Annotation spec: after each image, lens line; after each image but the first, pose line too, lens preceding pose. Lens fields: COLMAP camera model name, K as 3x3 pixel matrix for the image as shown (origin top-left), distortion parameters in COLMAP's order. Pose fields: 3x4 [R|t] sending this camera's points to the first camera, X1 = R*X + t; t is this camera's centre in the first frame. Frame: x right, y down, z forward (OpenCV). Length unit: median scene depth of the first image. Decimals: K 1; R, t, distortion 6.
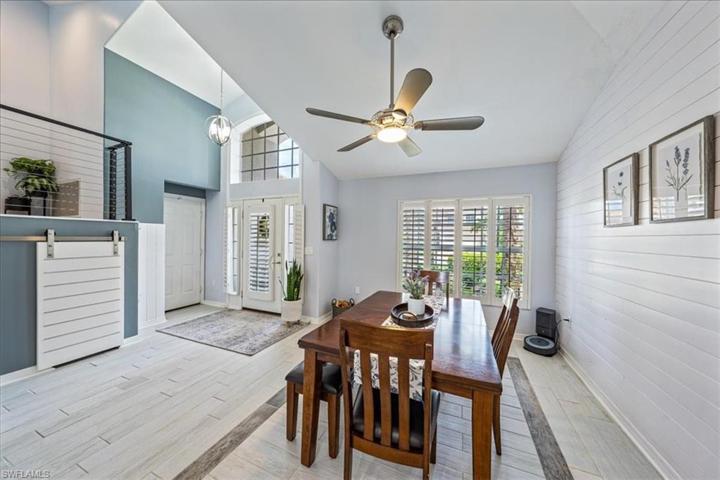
lens RADIAL K [[245.3, 0, 362.6], [0, 245.3, 241.3], [0, 0, 1]] dist [-0.002832, -0.000084]
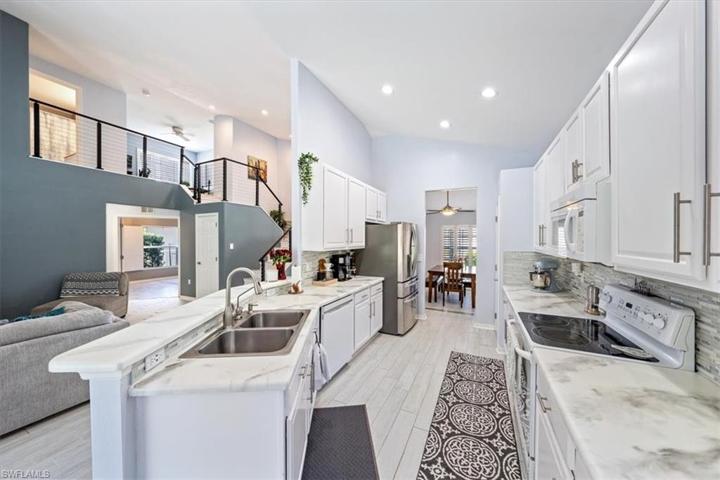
lens RADIAL K [[245.3, 0, 362.6], [0, 245.3, 241.3], [0, 0, 1]] dist [-0.002832, -0.000084]
pose [[0.997892, -0.015604, -0.062997, -0.527266], [0.015329, 0.999871, -0.004836, -0.041020], [0.063064, 0.003861, 0.998002, -1.511945]]
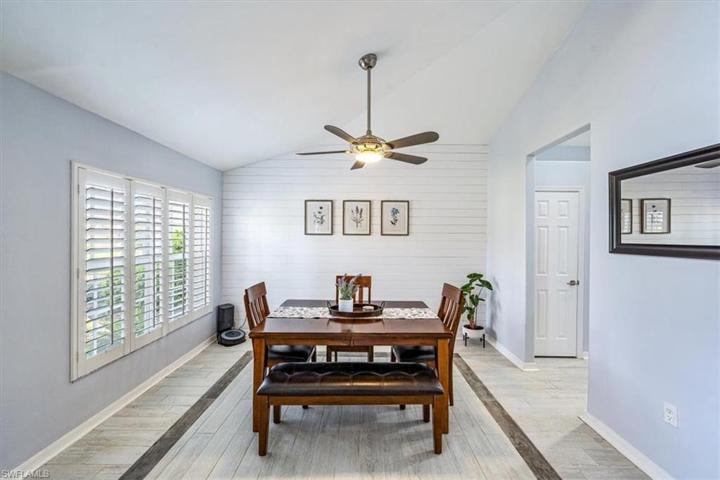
lens RADIAL K [[284.1, 0, 360.0], [0, 284.1, 240.0], [0, 0, 1]] dist [0.000805, -0.000037]
pose [[-0.372594, -0.030295, 0.927500, -0.697889], [-0.002702, 0.999498, 0.031561, -0.062009], [-0.927990, 0.009253, -0.372489, 0.986497]]
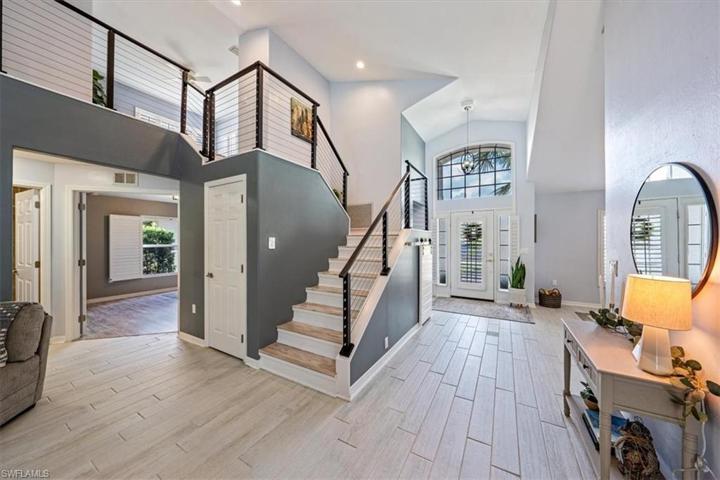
lens RADIAL K [[245.3, 0, 362.6], [0, 245.3, 241.3], [0, 0, 1]] dist [-0.002832, -0.000084]
pose [[0.990290, -0.014967, -0.138206, -1.194072], [0.013605, 0.999849, -0.010791, -0.016652], [0.138347, 0.008806, 0.990345, -0.551544]]
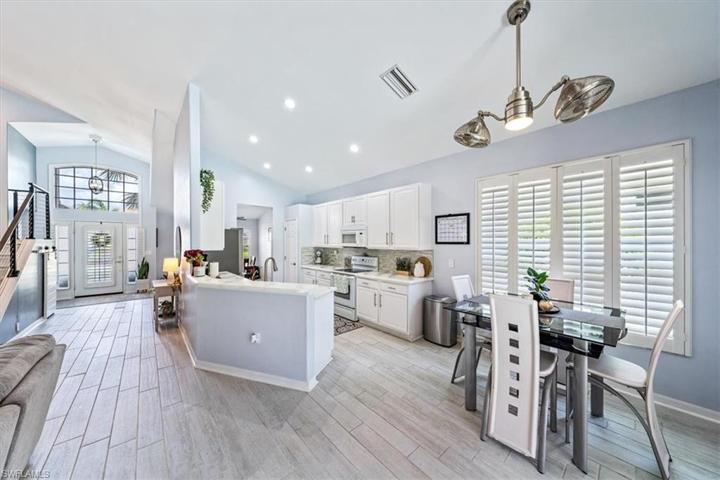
lens RADIAL K [[245.3, 0, 362.6], [0, 245.3, 241.3], [0, 0, 1]] dist [-0.002832, -0.000084]
pose [[0.445080, -0.018481, 0.895300, -1.564273], [0.019106, 0.999755, 0.011139, -0.055277], [-0.895287, 0.012147, 0.445324, -1.749347]]
